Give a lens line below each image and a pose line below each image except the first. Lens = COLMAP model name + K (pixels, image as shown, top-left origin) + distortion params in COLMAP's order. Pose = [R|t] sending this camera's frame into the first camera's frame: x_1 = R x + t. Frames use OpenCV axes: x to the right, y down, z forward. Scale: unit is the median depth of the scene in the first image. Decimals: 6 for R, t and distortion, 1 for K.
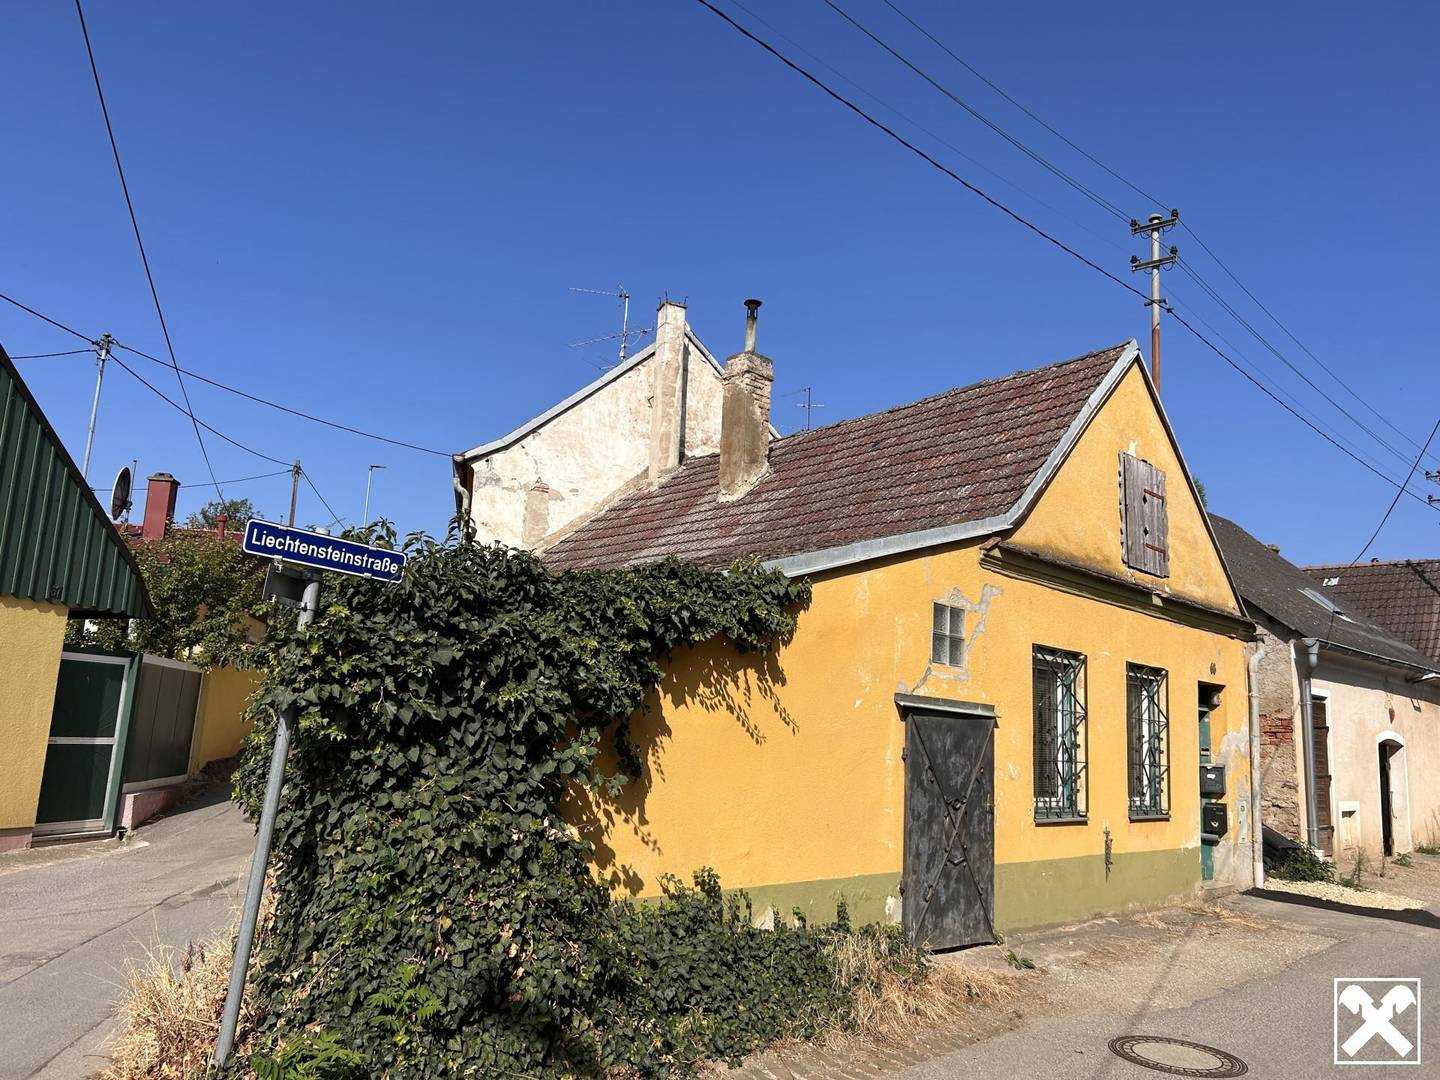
lens RADIAL K [[1047.9, 0, 733.7], [0, 1047.9, 544.4], [0, 0, 1]] dist [0.035894, -0.029793]
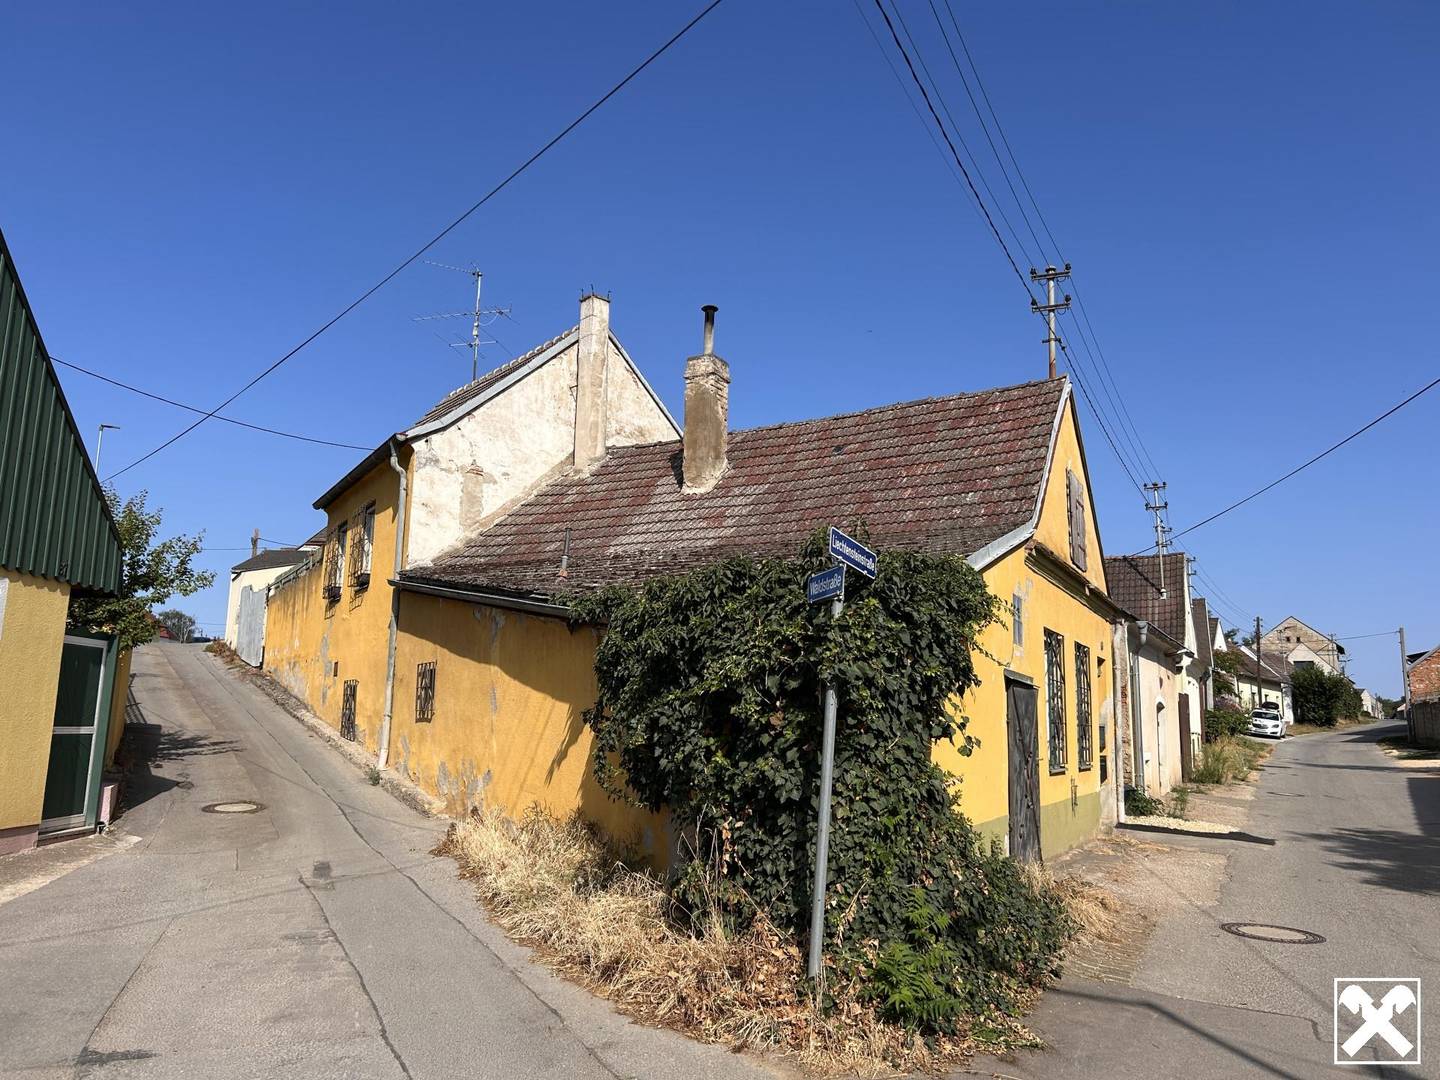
lens RADIAL K [[1047.9, 0, 720.7], [0, 1047.9, 544.6], [0, 0, 1]] dist [0.035894, -0.029793]
pose [[0.957167, 0.023236, 0.288602, -0.253943], [-0.029070, 0.999450, 0.015947, -0.005862], [-0.288073, -0.023653, 0.957316, -0.033061]]
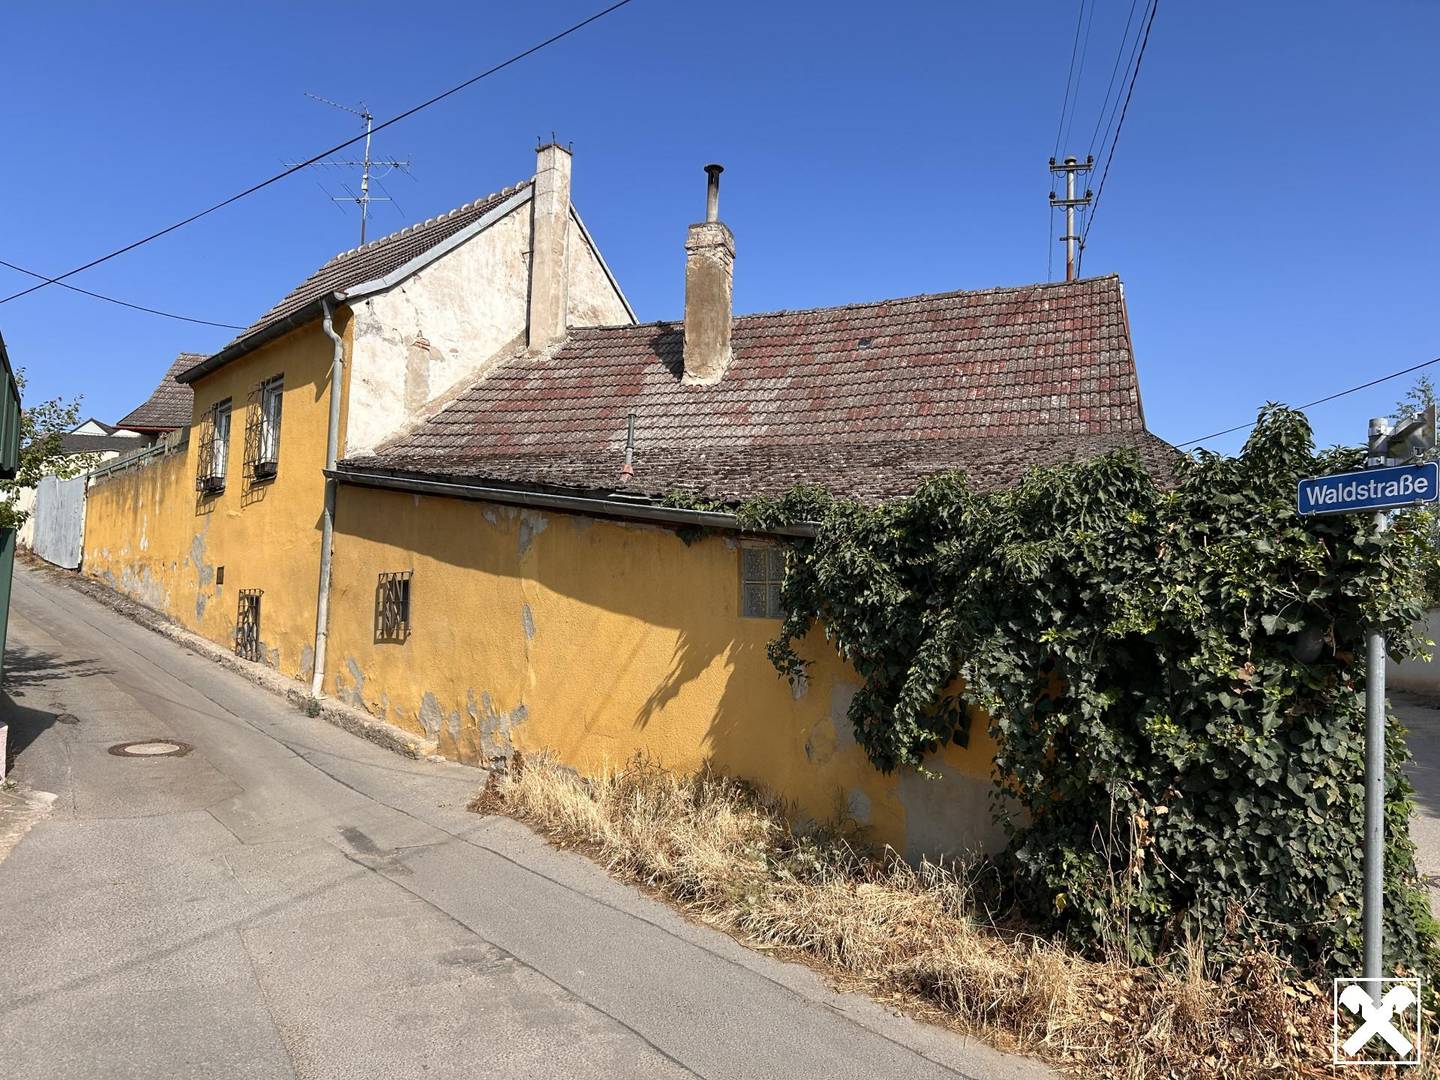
lens RADIAL K [[1047.9, 0, 708.4], [0, 1047.9, 542.1], [0, 0, 1]] dist [0.035894, -0.029793]
pose [[0.886417, 0.022677, 0.462331, -0.374832], [-0.071756, 0.993457, 0.088849, 0.013017], [-0.457291, -0.111933, 0.882245, 0.138344]]
